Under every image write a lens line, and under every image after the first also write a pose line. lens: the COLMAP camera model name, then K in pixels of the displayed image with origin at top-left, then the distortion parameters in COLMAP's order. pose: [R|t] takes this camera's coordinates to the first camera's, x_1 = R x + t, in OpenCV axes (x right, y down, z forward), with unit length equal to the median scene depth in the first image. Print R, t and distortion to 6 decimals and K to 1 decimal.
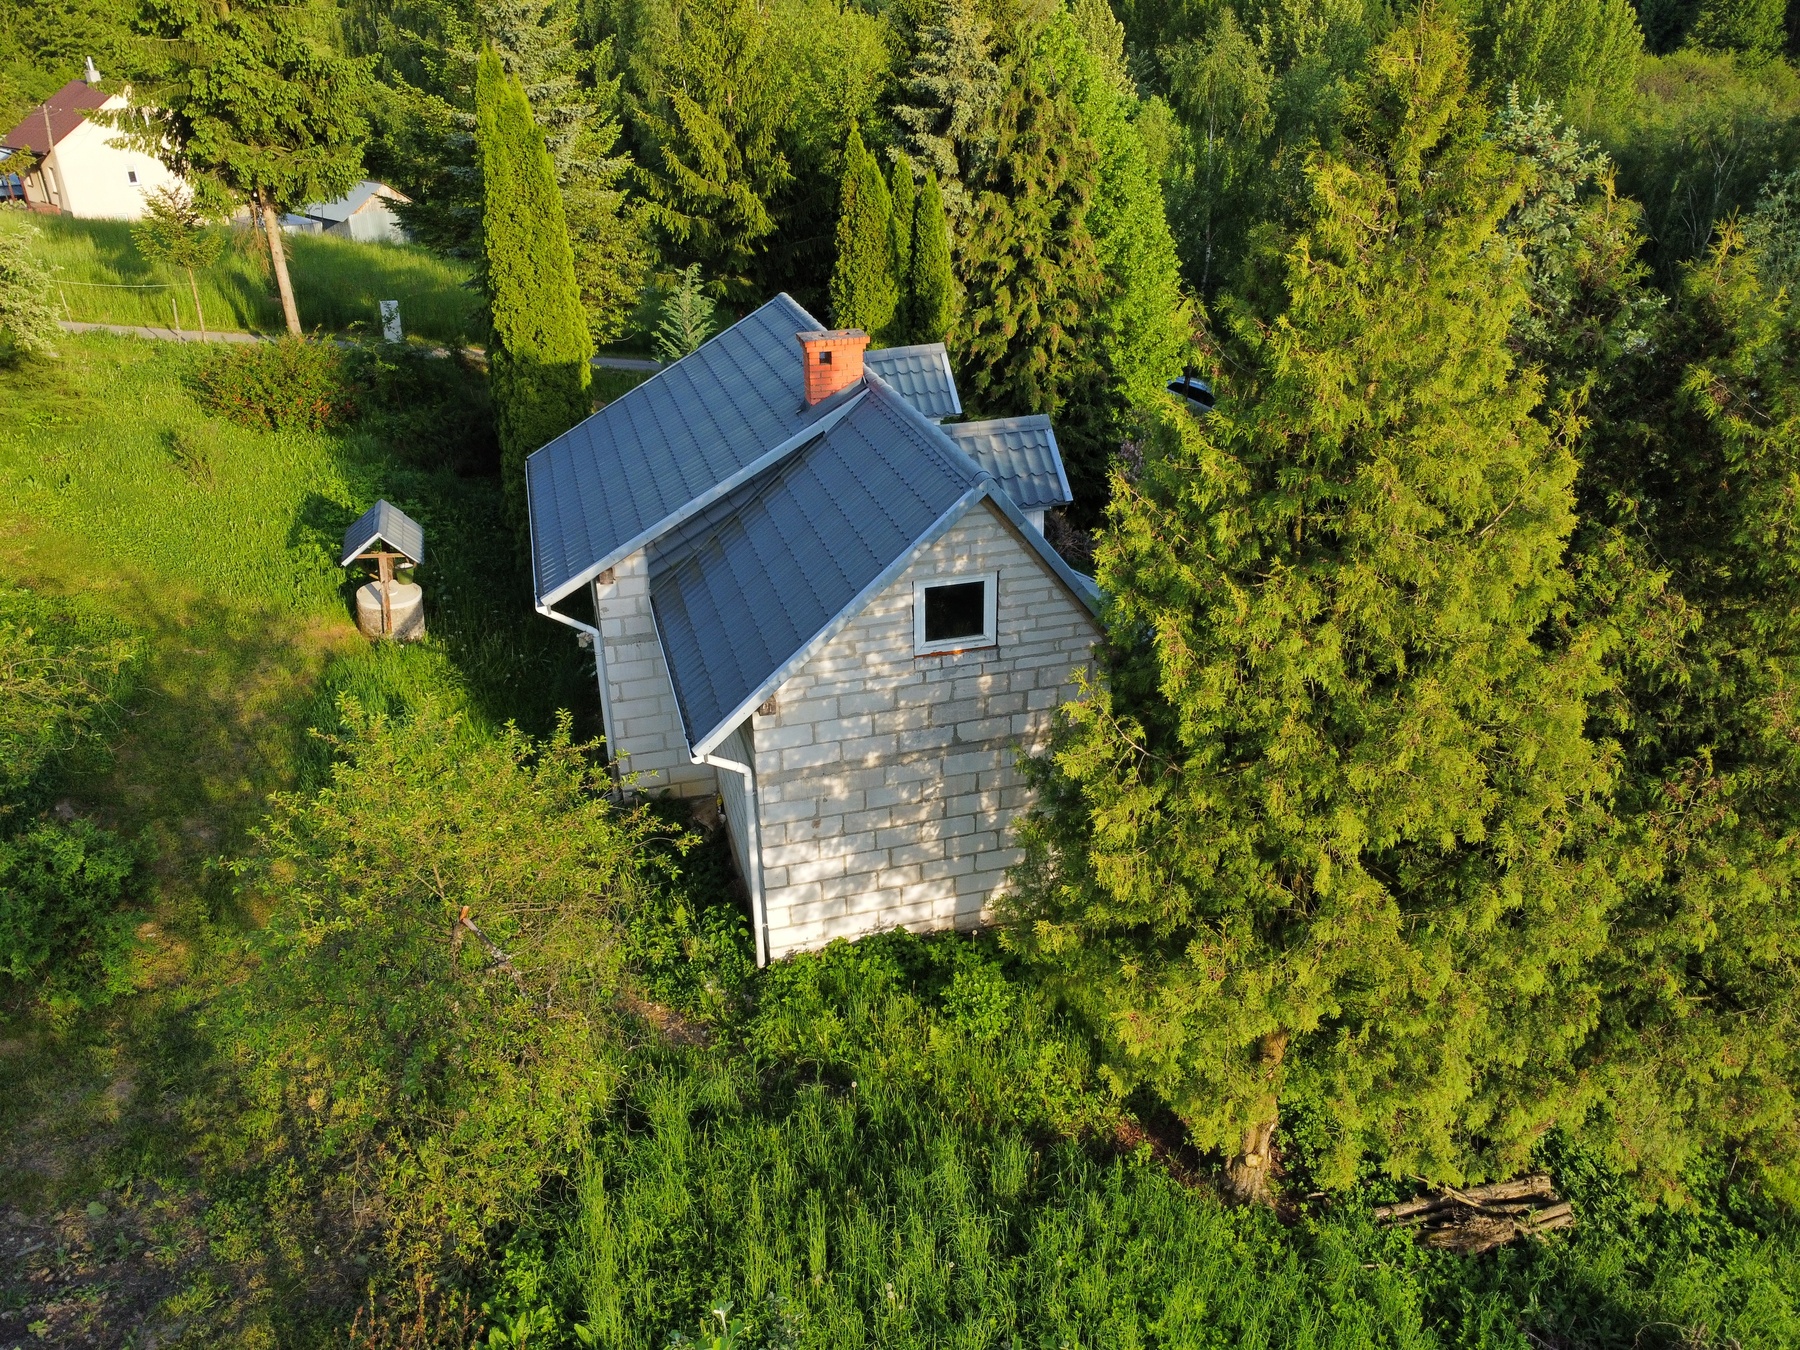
lens RADIAL K [[1277.2, 0, 900.0], [0, 1277.2, 675.0], [0, 0, 1]] dist [0.000338, 0.000774]
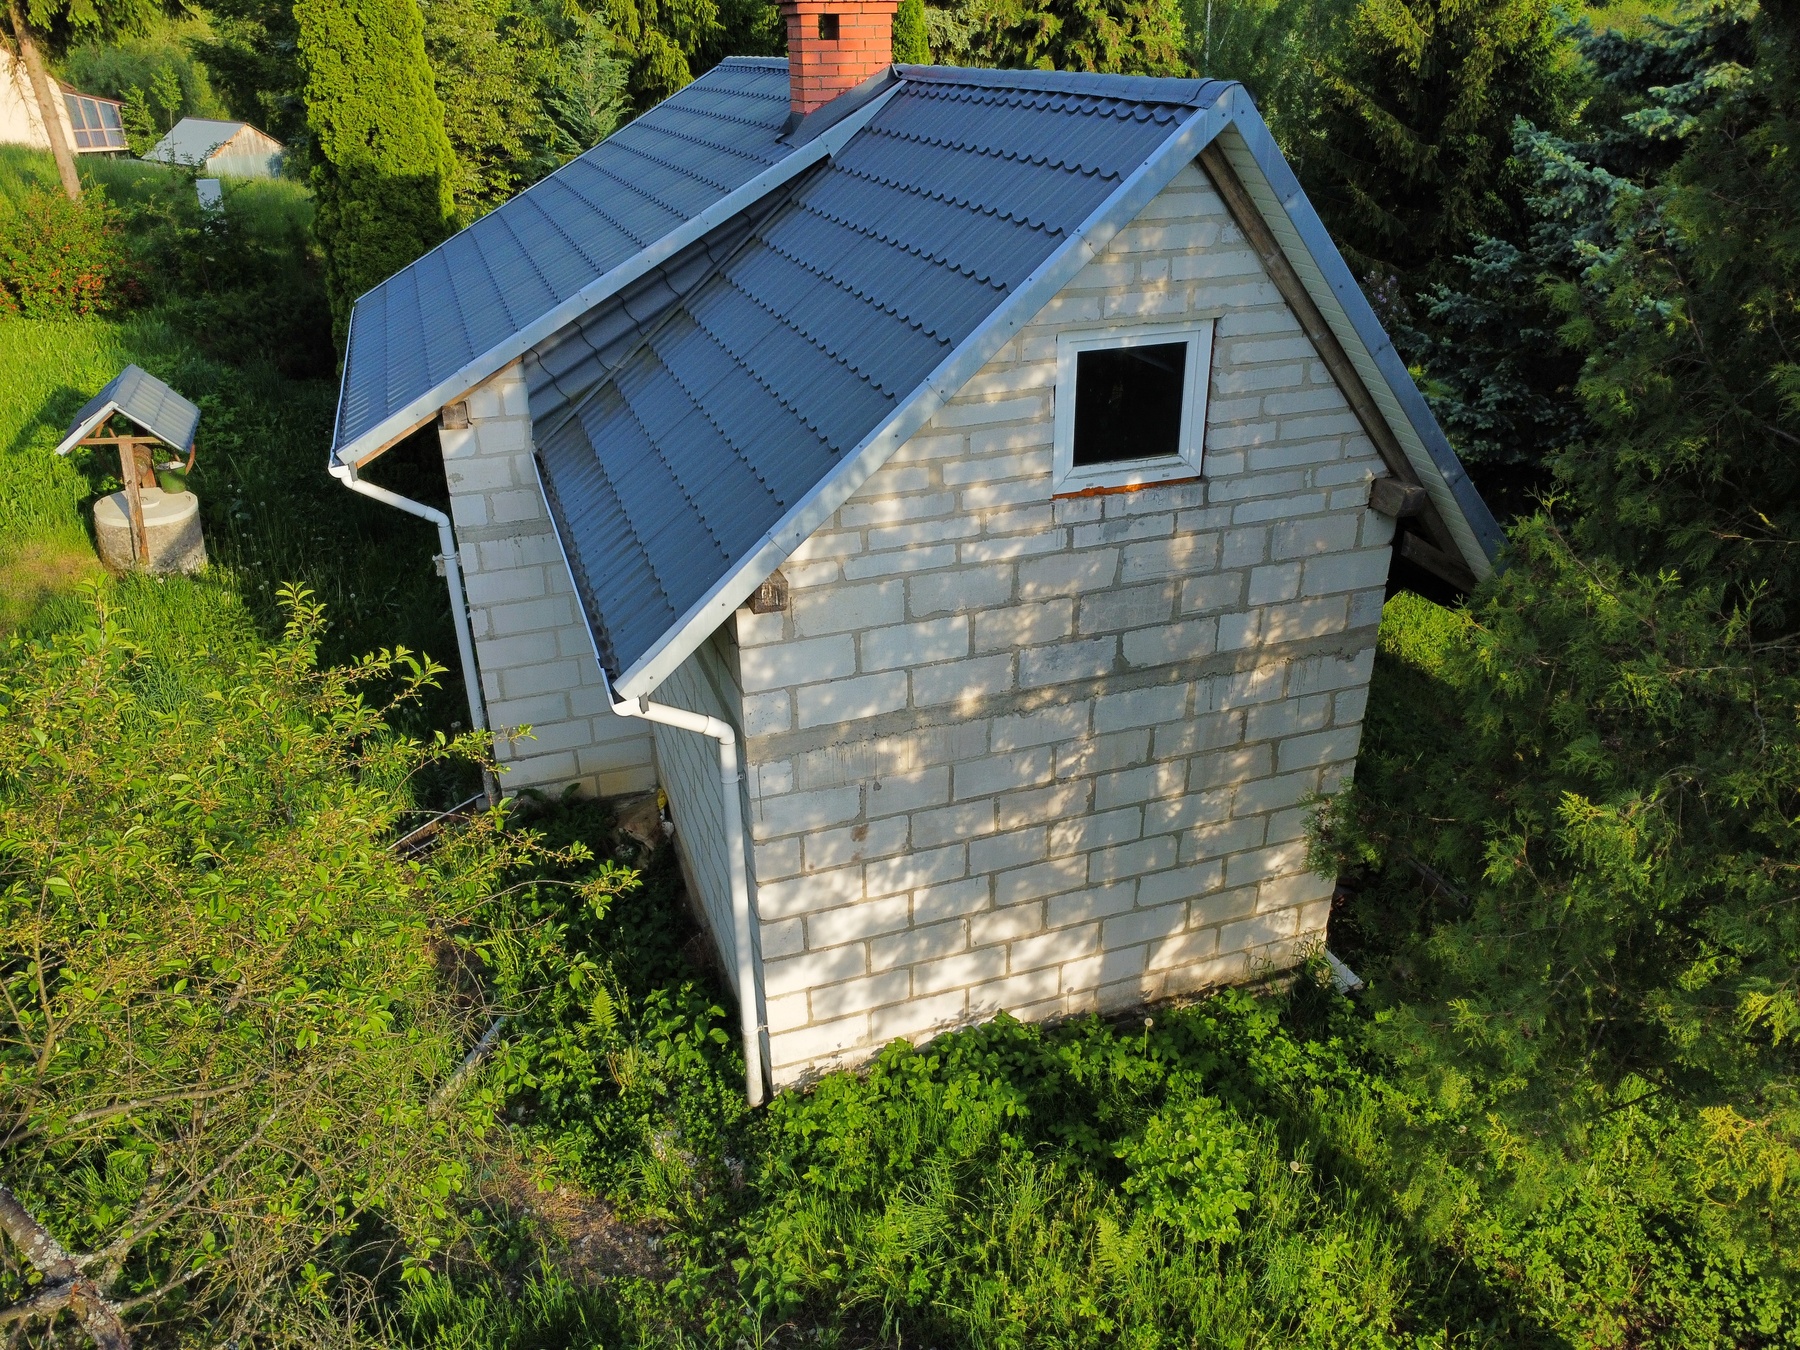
lens RADIAL K [[1271.6, 0, 900.0], [0, 1271.6, 675.0], [0, 0, 1]] dist [-0.005926, -0.006022]
pose [[0.997775, -0.028105, 0.060454, -0.076478], [0.028115, 0.999604, 0.000680, 0.051190], [-0.060449, 0.001021, 0.998171, 0.469331]]
